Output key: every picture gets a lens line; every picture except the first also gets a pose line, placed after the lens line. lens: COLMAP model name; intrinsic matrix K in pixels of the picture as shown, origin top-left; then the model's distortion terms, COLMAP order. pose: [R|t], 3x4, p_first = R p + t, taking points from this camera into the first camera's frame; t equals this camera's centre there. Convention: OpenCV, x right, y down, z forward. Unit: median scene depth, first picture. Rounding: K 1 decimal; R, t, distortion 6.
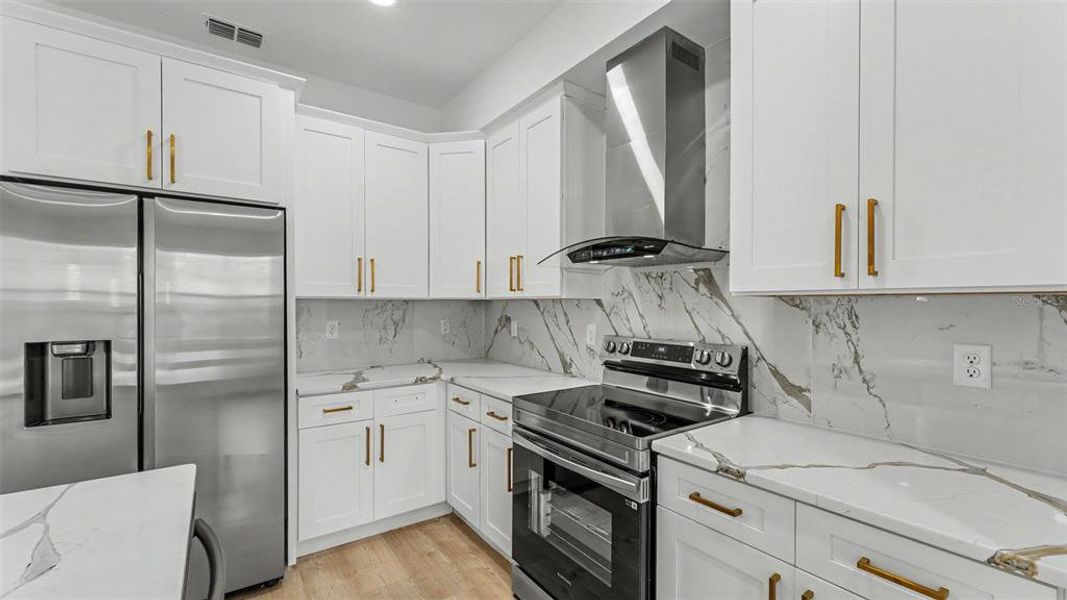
lens RADIAL K [[435.9, 0, 528.6], [0, 435.9, 308.2], [0, 0, 1]] dist [0.000699, 0.000167]
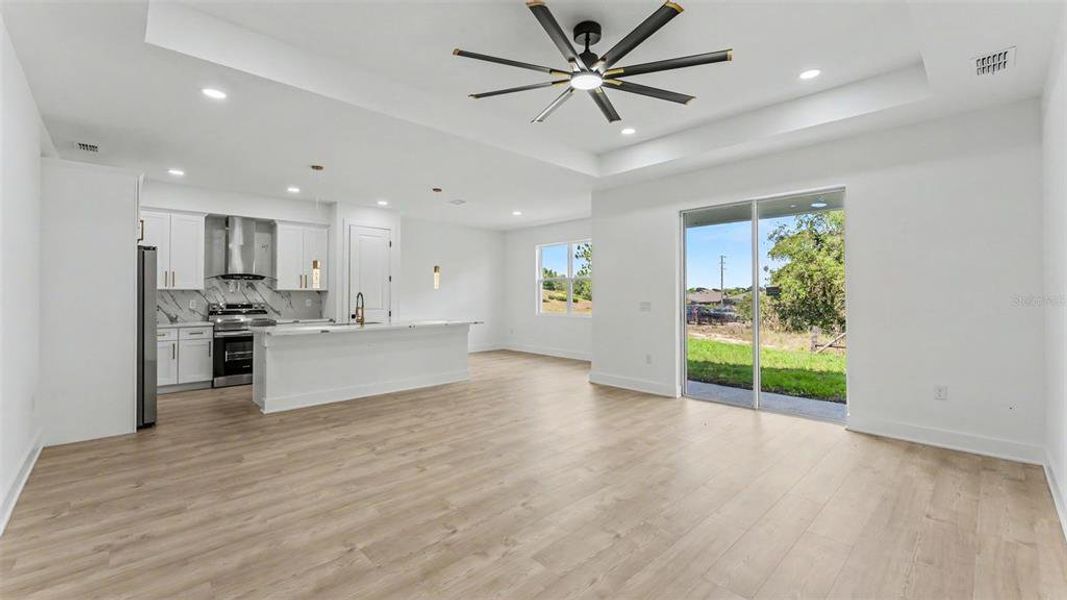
lens RADIAL K [[430.1, 0, 529.9], [0, 430.1, 296.6], [0, 0, 1]] dist [-0.000954, -0.000180]
pose [[-0.138768, -0.003701, 0.990318, -2.711803], [0.009087, 0.999946, 0.005010, 0.023456], [-0.990283, 0.009694, -0.138727, -0.615123]]
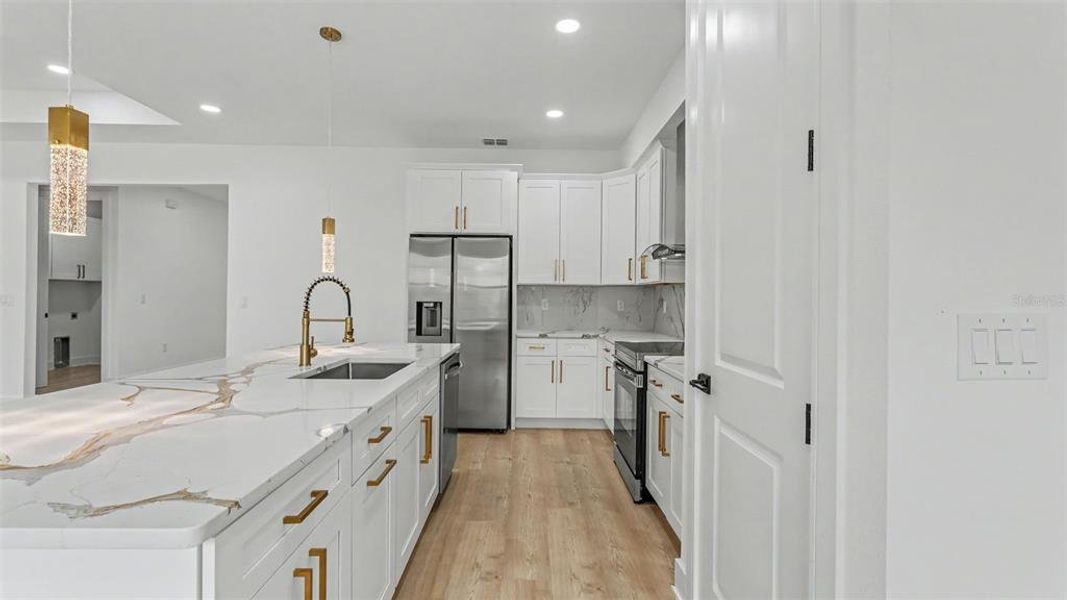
lens RADIAL K [[480.6, 0, 529.0], [0, 480.6, 295.7], [0, 0, 1]] dist [0.000494, 0.000121]
pose [[0.818575, 0.005628, -0.574373, 0.622183], [-0.013873, 0.999854, -0.009974, 0.042554], [0.574233, 0.016133, 0.818533, -0.577598]]
